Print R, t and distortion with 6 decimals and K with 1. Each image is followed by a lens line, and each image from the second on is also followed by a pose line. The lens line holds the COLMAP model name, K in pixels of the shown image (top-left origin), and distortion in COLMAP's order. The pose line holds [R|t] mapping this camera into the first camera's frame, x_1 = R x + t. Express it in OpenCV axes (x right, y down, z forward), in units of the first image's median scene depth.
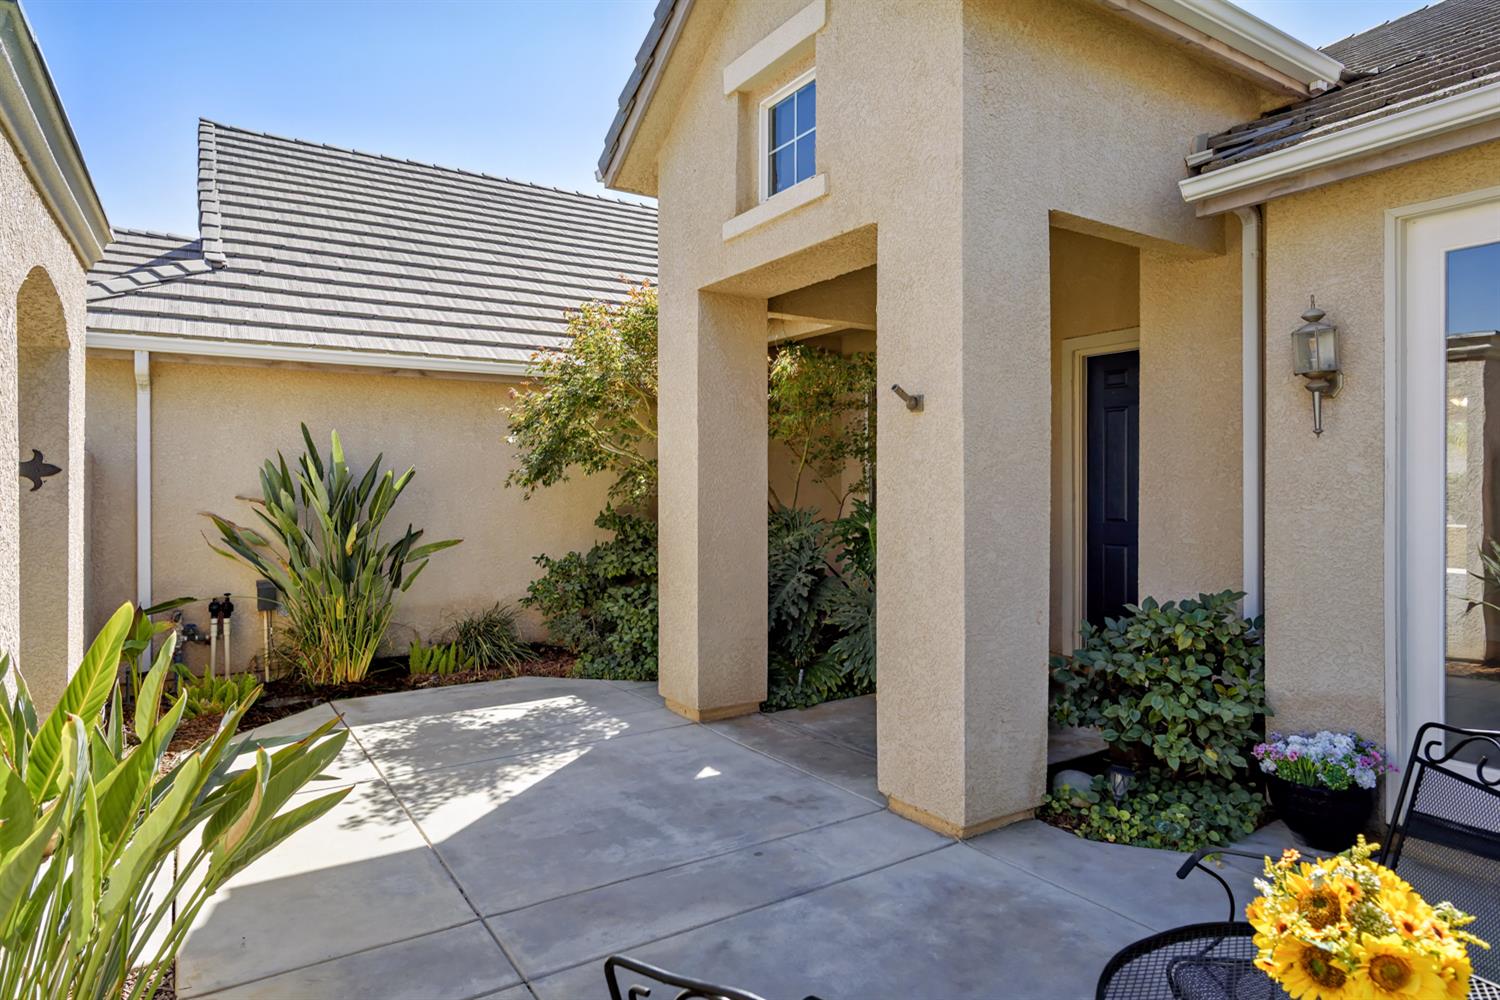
lens RADIAL K [[883.2, 0, 745.1], [0, 883.2, 495.0], [0, 0, 1]] dist [-0.000571, -0.002056]
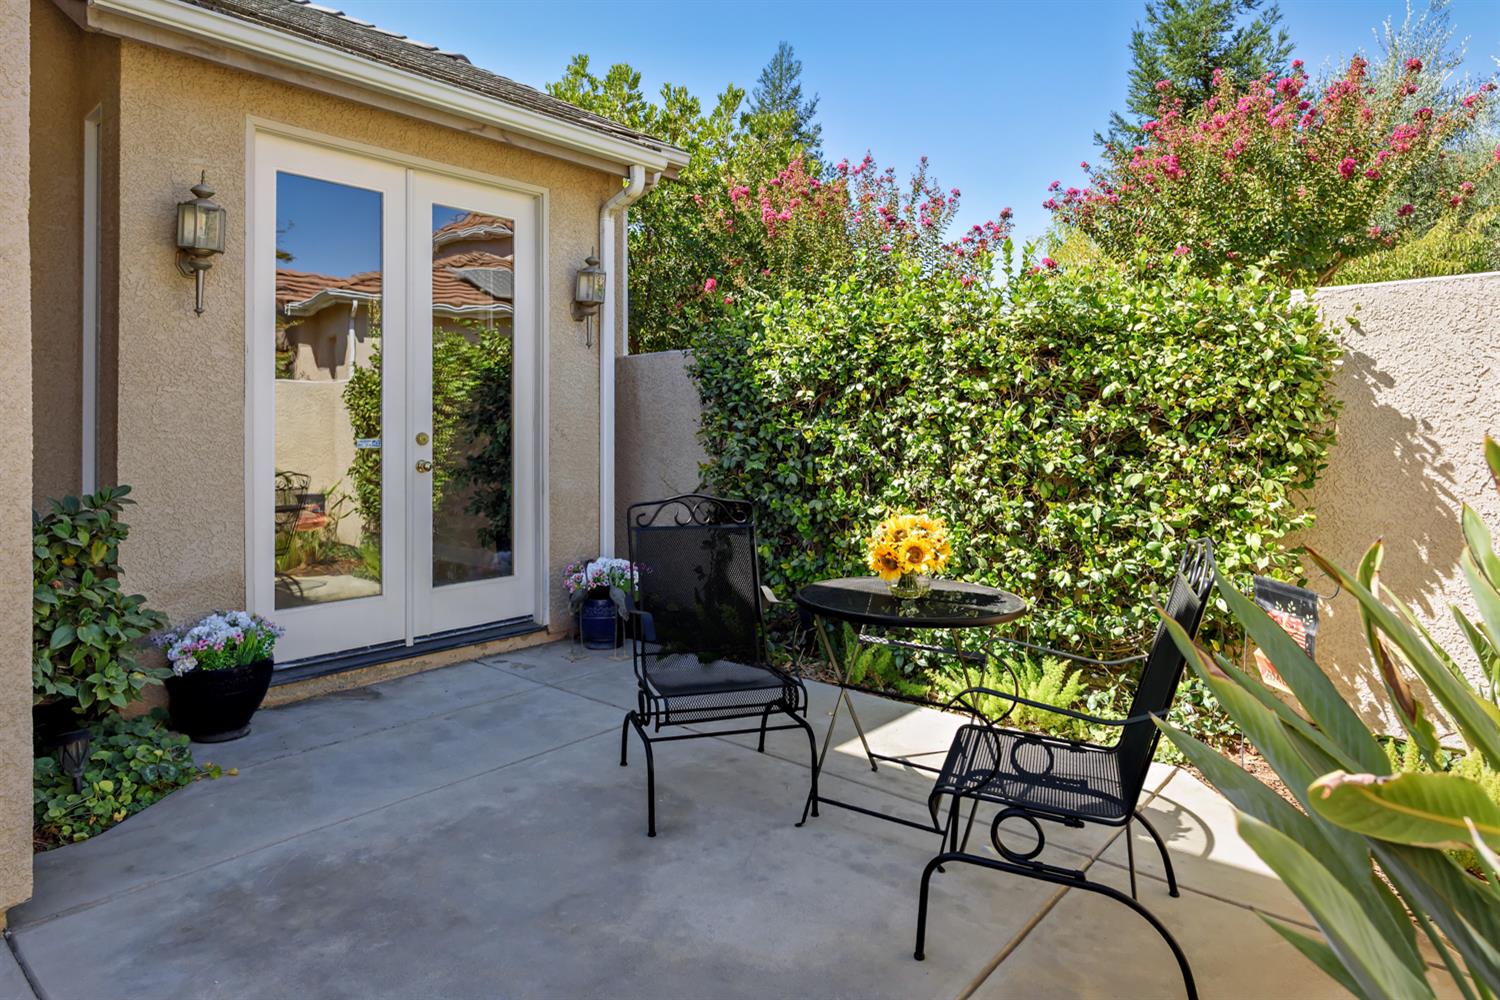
lens RADIAL K [[883.2, 0, 744.6], [0, 883.2, 431.7], [0, 0, 1]] dist [-0.000571, -0.002056]
pose [[-0.294770, 0.005343, 0.955553, -0.465321], [0.013446, 0.999909, -0.001443, 0.071980], [-0.955474, 0.012423, -0.294815, 0.721926]]
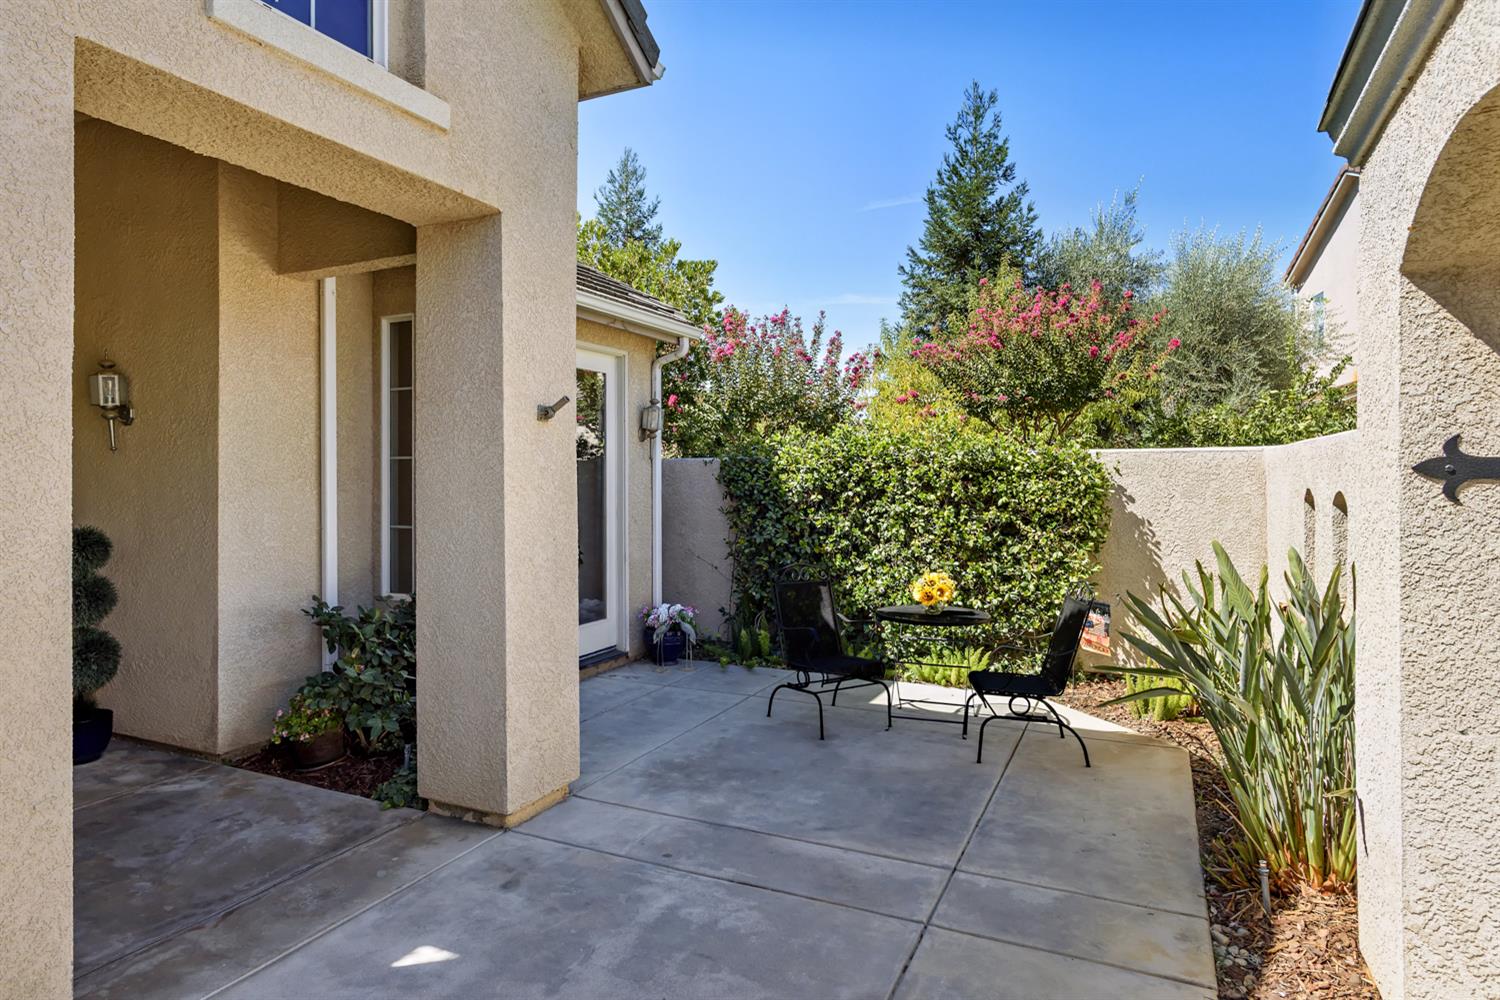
lens RADIAL K [[883.2, 0, 743.4], [0, 883.2, 488.9], [0, 0, 1]] dist [-0.000571, -0.002056]
pose [[-0.543735, -0.003953, 0.839248, -0.883471], [0.012702, 0.999836, 0.012939, -0.025306], [-0.839161, 0.017696, -0.543595, 1.475457]]
